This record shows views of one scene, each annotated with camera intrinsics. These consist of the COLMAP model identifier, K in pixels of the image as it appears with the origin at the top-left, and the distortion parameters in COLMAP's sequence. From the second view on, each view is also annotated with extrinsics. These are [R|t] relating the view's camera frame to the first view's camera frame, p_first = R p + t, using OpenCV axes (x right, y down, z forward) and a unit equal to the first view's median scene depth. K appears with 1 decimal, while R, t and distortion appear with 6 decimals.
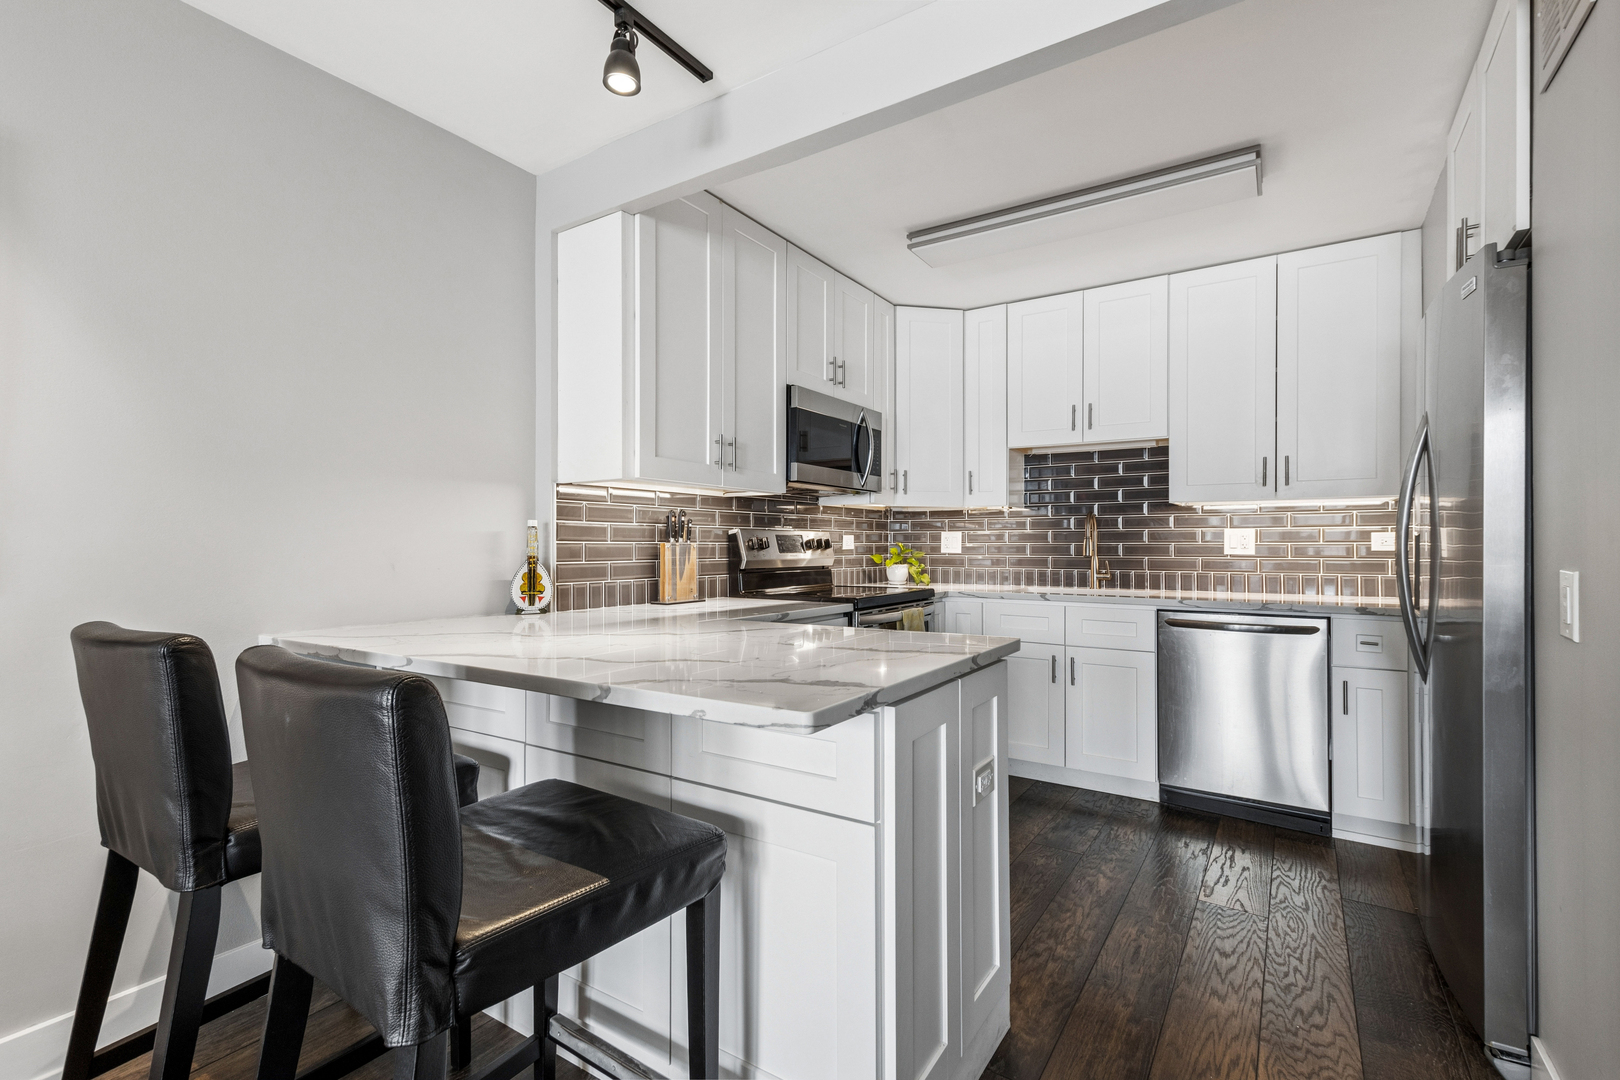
lens RADIAL K [[732.9, 0, 802.6], [0, 732.9, 538.8], [0, 0, 1]] dist [-0.017179, 0.000047]
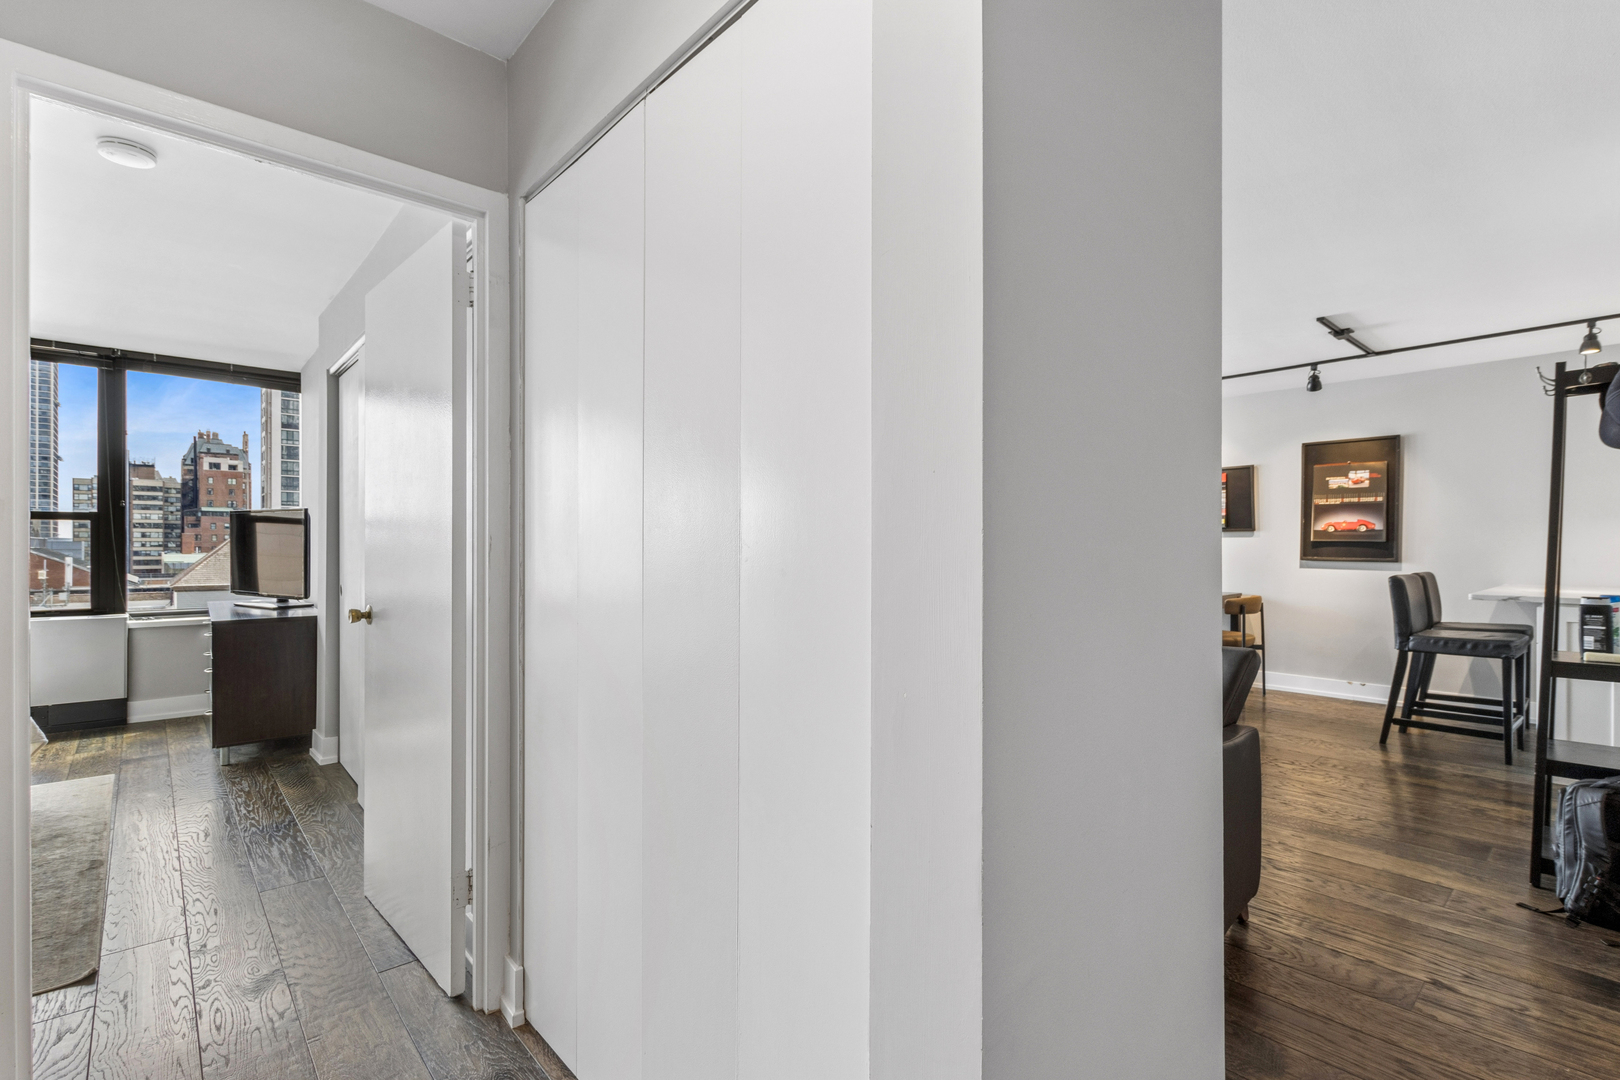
lens RADIAL K [[732.9, 0, 811.5], [0, 732.9, 546.2], [0, 0, 1]] dist [-0.017179, 0.000047]
pose [[-0.240729, -0.001229, -0.970592, 1.298631], [0.003956, 0.999990, -0.002247, -0.005540], [0.970584, -0.004381, -0.240721, -0.444451]]
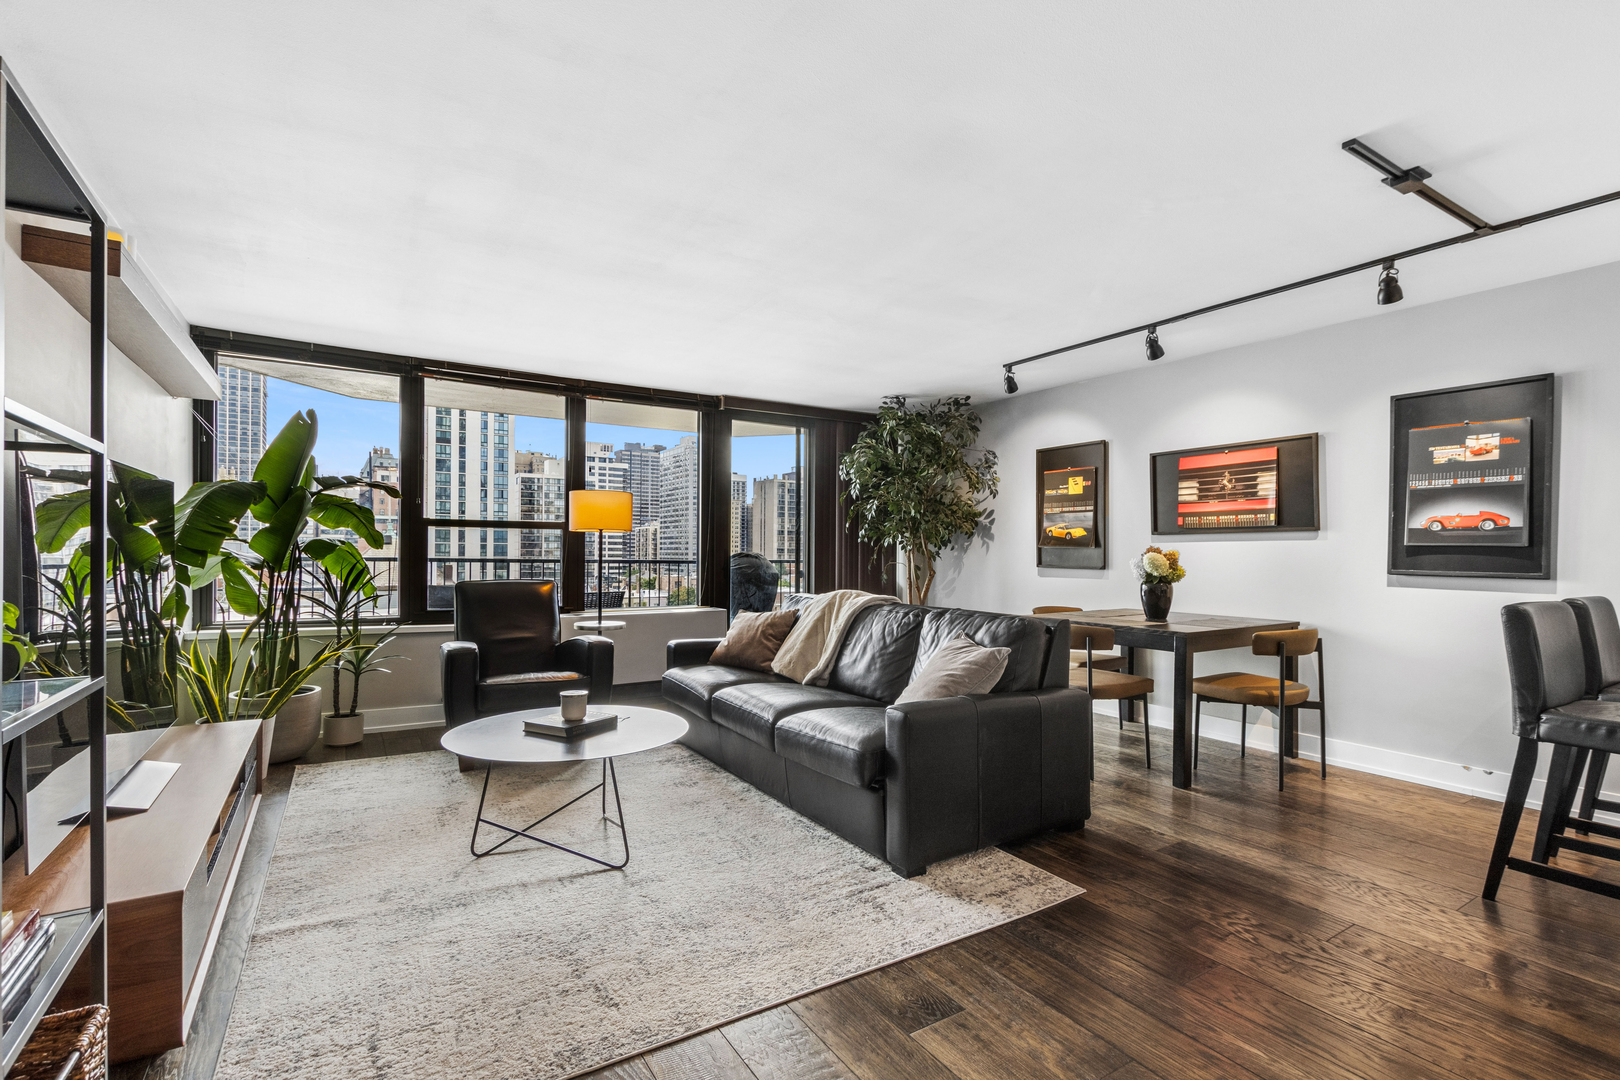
lens RADIAL K [[732.9, 0, 815.7], [0, 732.9, 550.2], [0, 0, 1]] dist [-0.017179, 0.000047]
pose [[-0.400825, -0.008724, -0.916113, 0.761276], [-0.003625, 0.999962, -0.007937, 0.002568], [0.916147, 0.000139, -0.400842, -0.112747]]
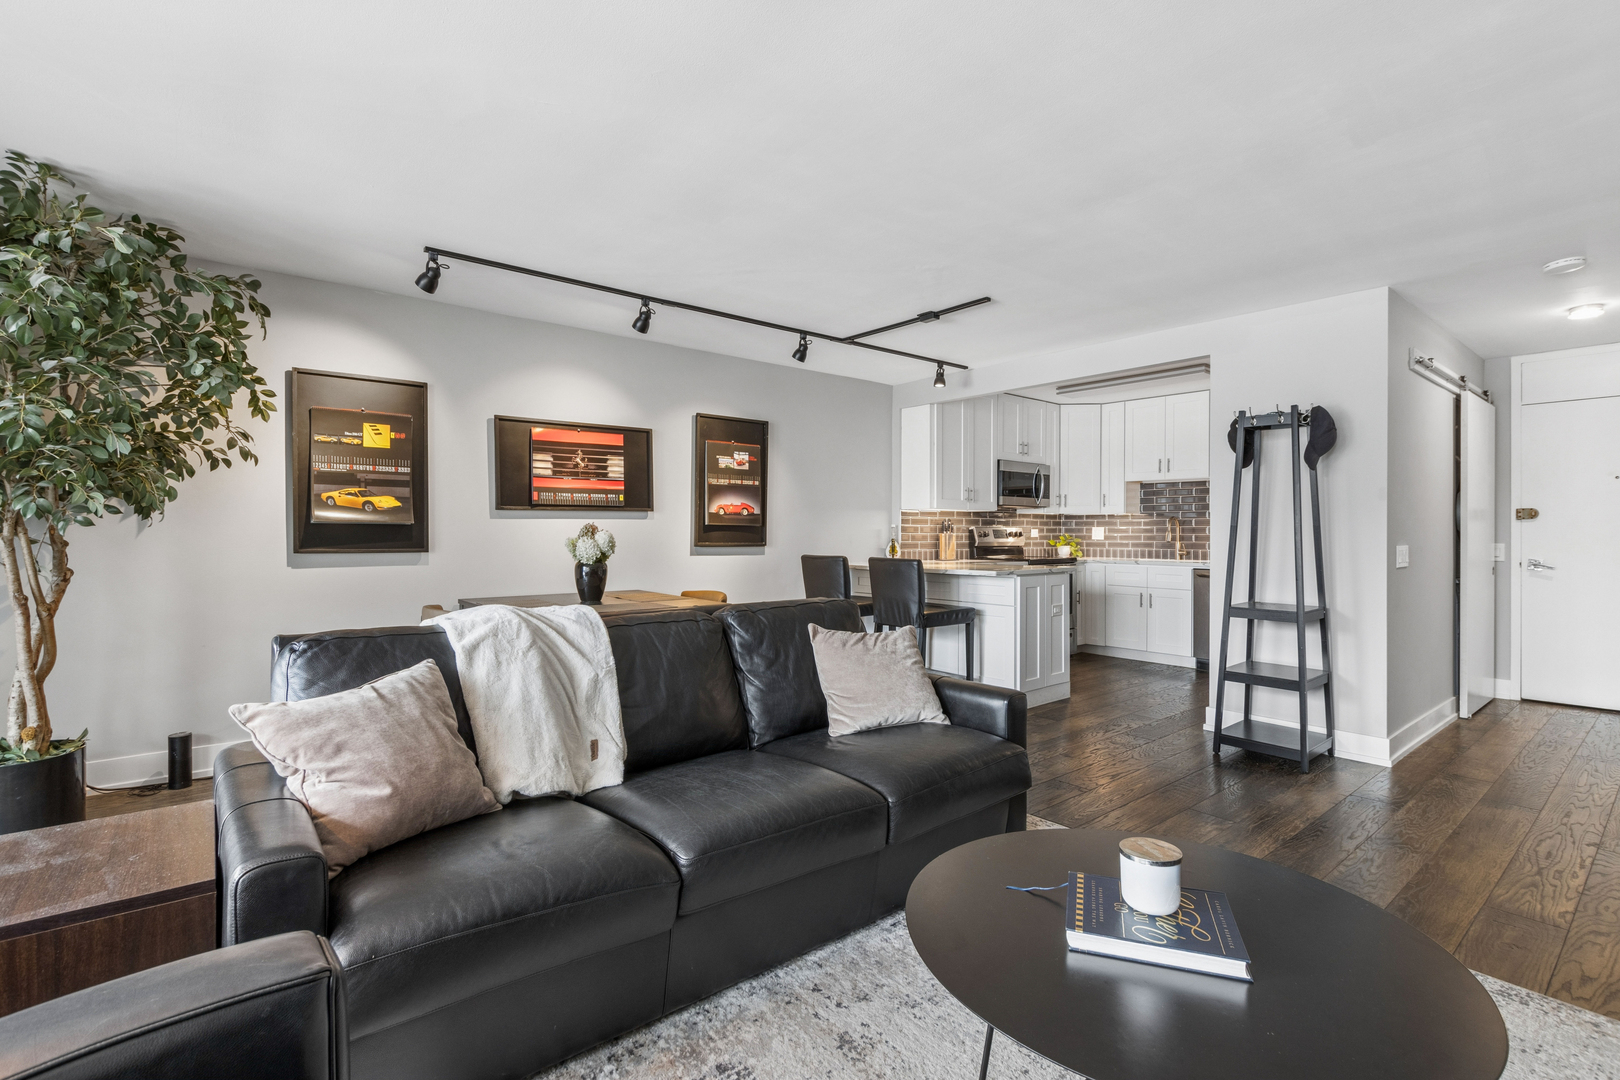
lens RADIAL K [[732.9, 0, 807.8], [0, 732.9, 535.7], [0, 0, 1]] dist [-0.017179, 0.000047]
pose [[0.956711, 0.003909, -0.291014, 0.063682], [-0.000683, 0.999937, 0.011186, -0.010940], [0.291039, -0.010503, 0.956653, -1.089668]]
